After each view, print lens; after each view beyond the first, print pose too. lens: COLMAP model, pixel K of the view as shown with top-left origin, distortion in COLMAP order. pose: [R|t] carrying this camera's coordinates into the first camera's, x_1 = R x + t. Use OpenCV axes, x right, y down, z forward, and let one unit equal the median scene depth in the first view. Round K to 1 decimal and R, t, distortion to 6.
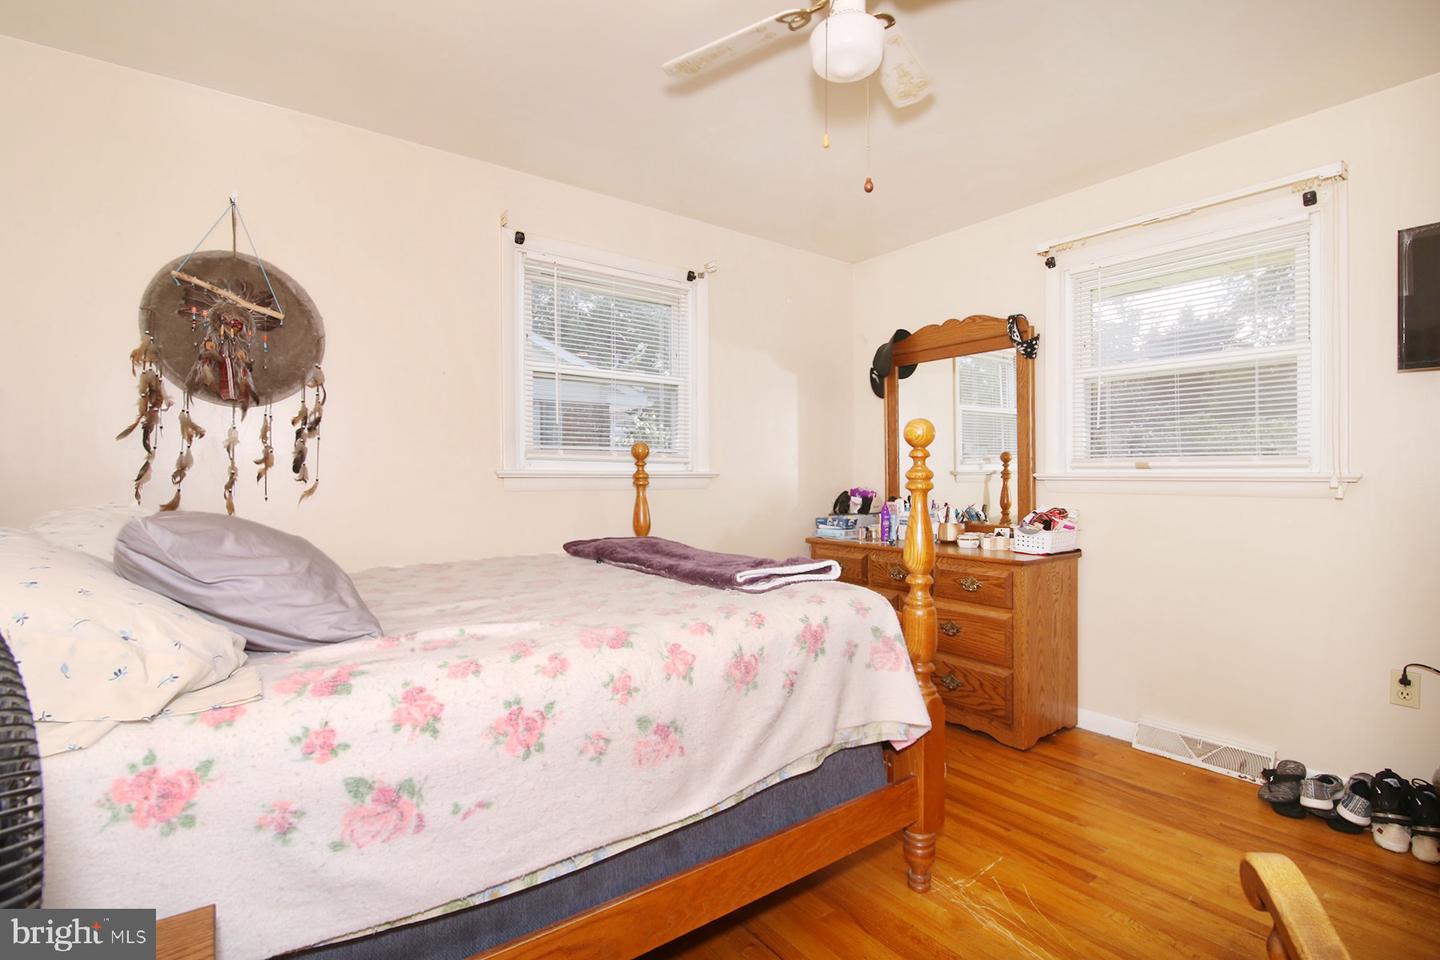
lens RADIAL K [[680.2, 0, 721.3], [0, 680.2, 468.6], [0, 0, 1]] dist [-0.013075, 0.000028]
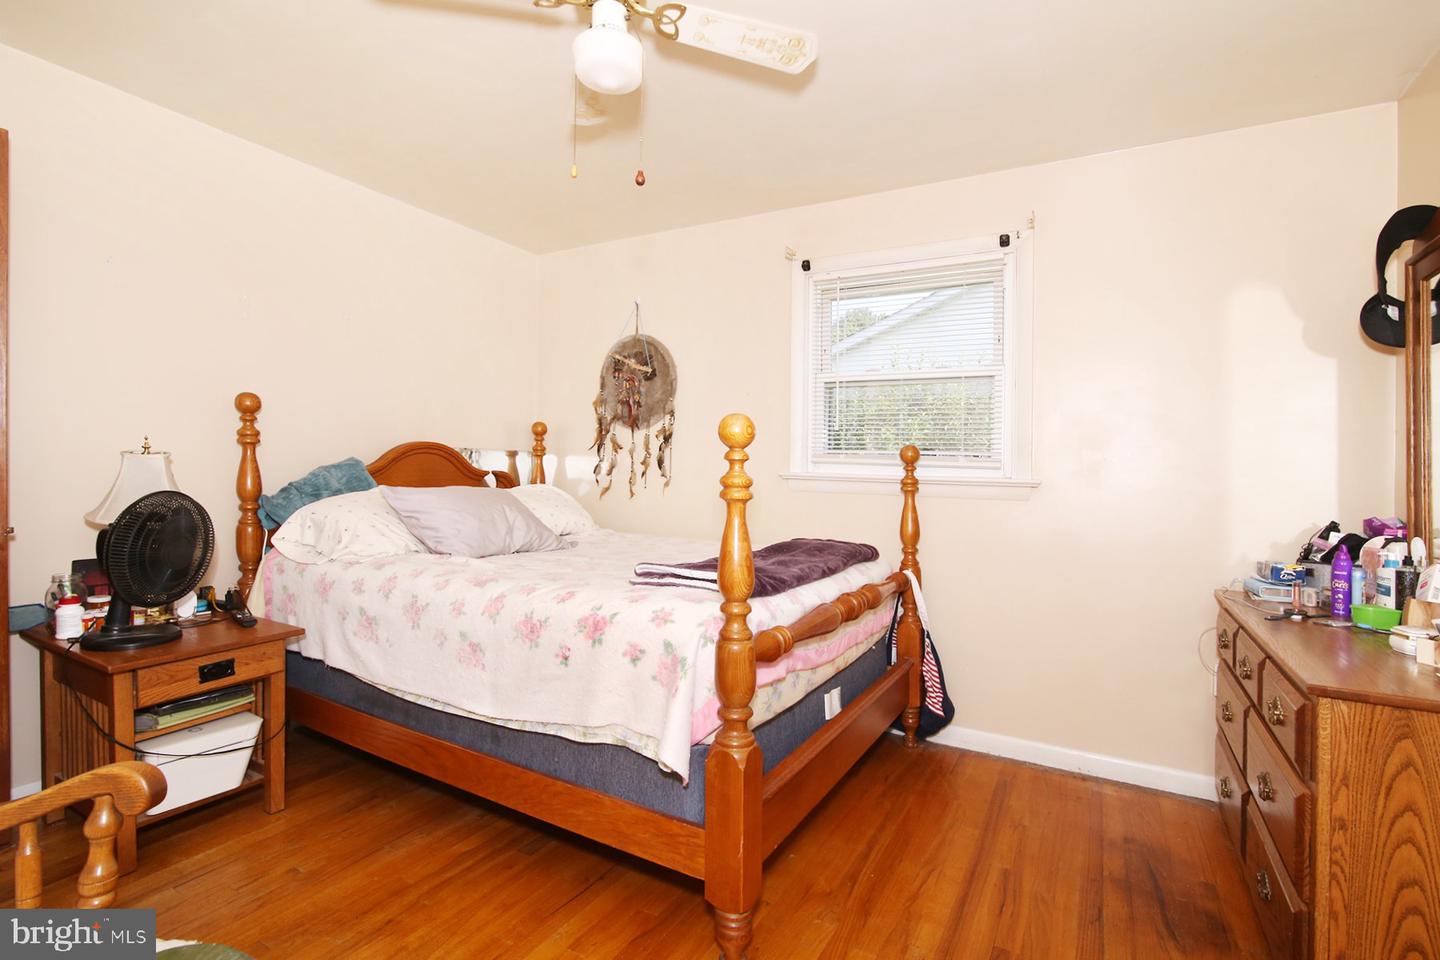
lens RADIAL K [[677.3, 0, 720.0], [0, 677.3, 480.0], [0, 0, 1]] dist [-0.002877, -0.000237]
pose [[0.391902, 0.026634, -0.919621, 0.916281], [-0.018336, 0.999608, 0.021137, -0.008564], [0.919824, 0.008578, 0.392237, 0.576951]]
